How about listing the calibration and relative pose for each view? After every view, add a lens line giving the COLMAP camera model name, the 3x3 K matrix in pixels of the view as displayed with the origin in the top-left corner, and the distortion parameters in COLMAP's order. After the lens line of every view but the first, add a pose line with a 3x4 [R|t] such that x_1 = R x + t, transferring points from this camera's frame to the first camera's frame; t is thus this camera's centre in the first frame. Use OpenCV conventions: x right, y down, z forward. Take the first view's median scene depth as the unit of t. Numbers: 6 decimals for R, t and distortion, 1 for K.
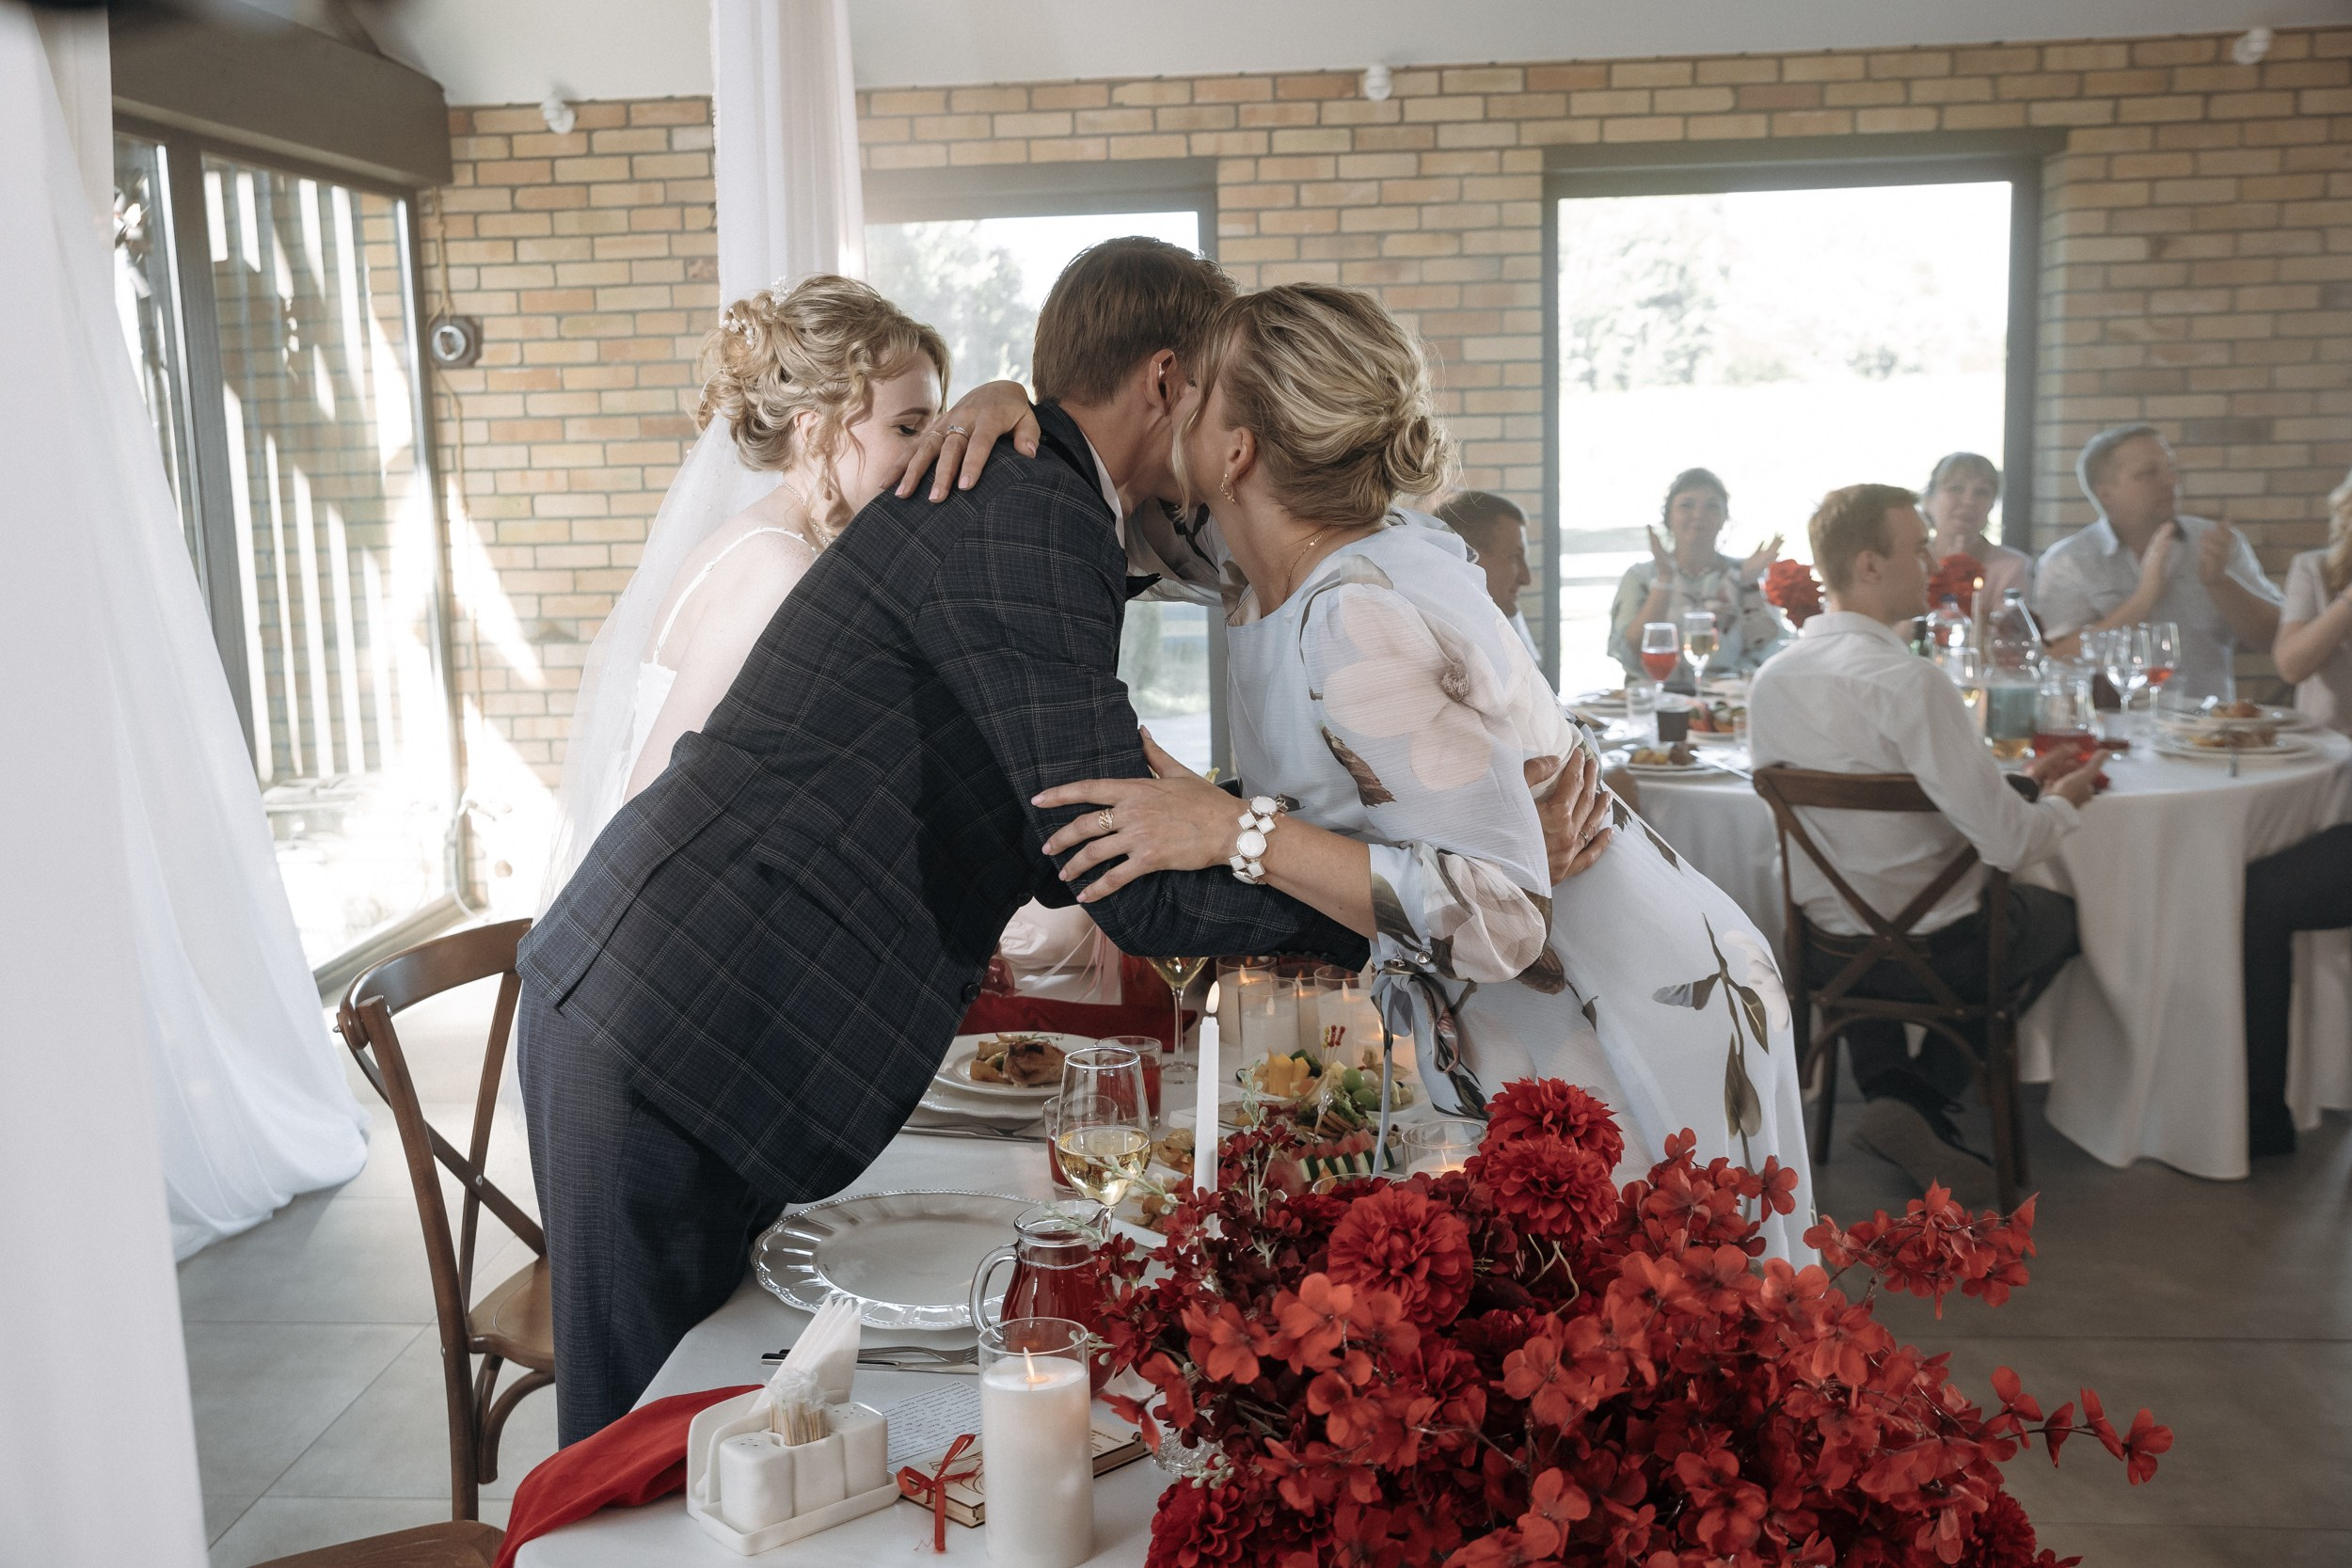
lens RADIAL K [[3438.0, 0, 1176.0], [0, 3438.0, 784.0], [0, 0, 1]] dist [0.147282, 1.041438]
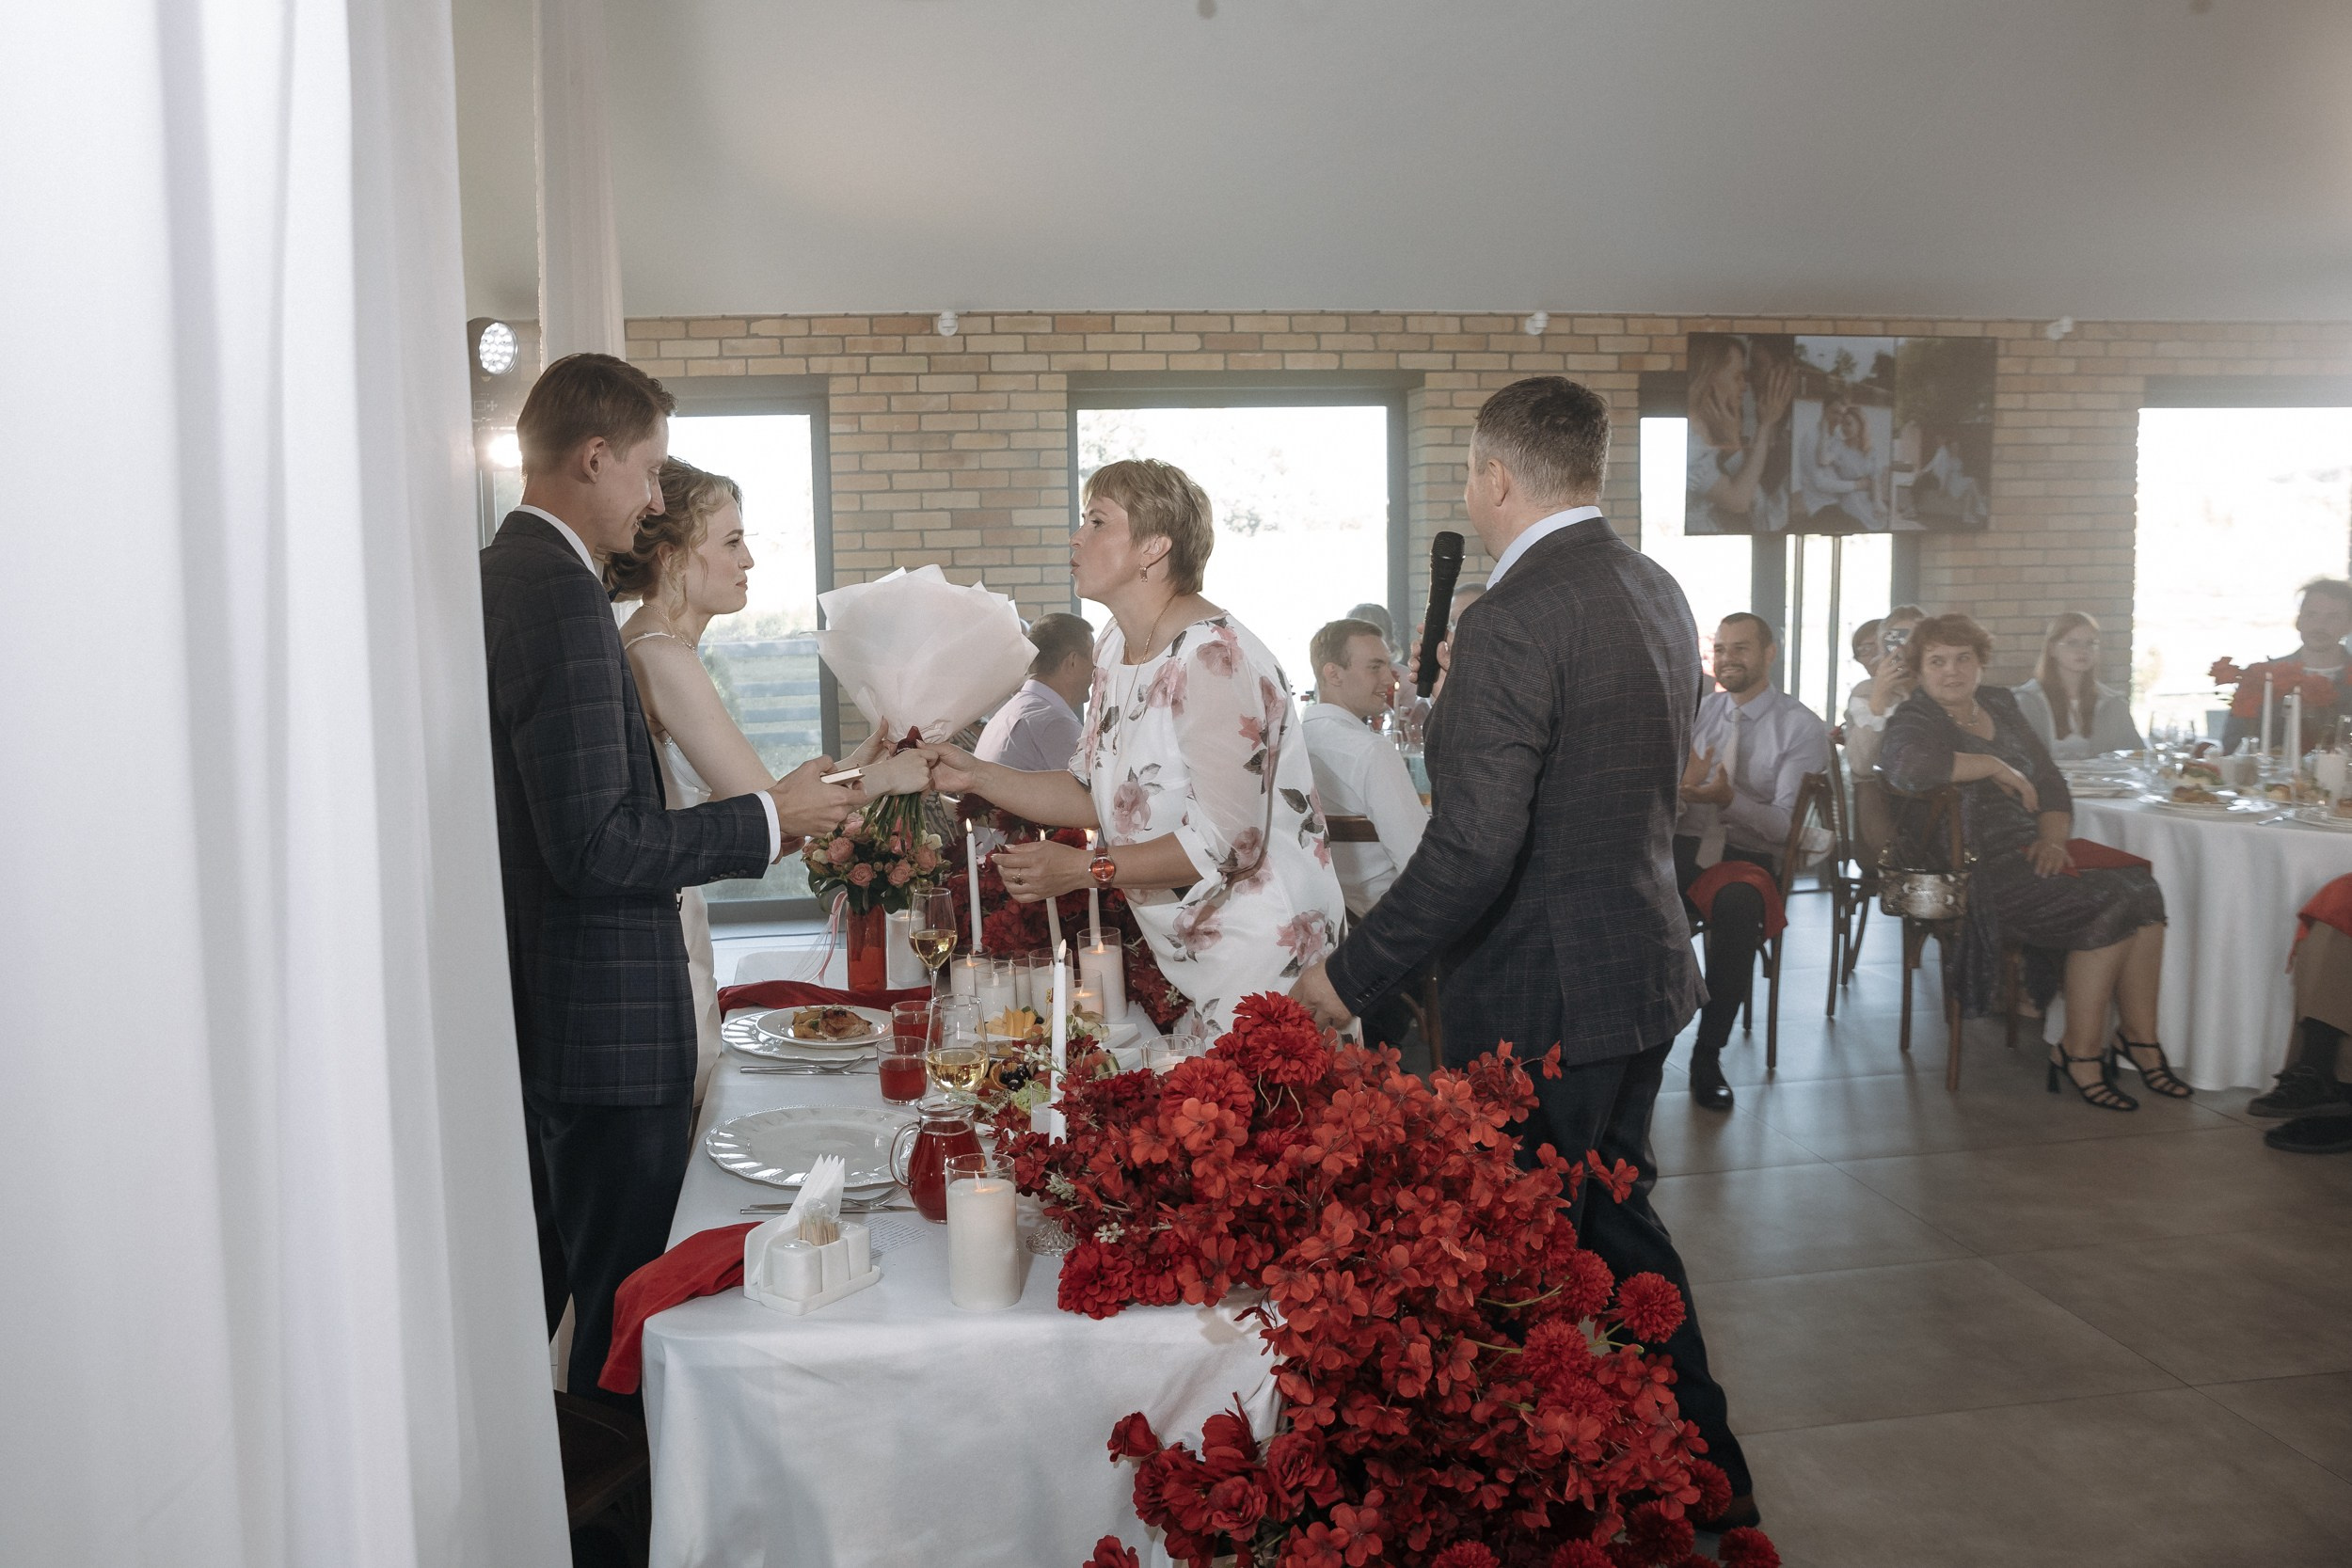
lens RADIAL K [[3438.0, 0, 1176.0], [0, 3438.0, 784.0], [0, 0, 1]] dist [0.147282, 1.041438]
pose [[0.965557, -0.020091, 0.259413, -0.210454], [0.028887, 0.999128, -0.030140, 0.021720], [-0.258581, 0.036595, 0.965296, -0.323993]]
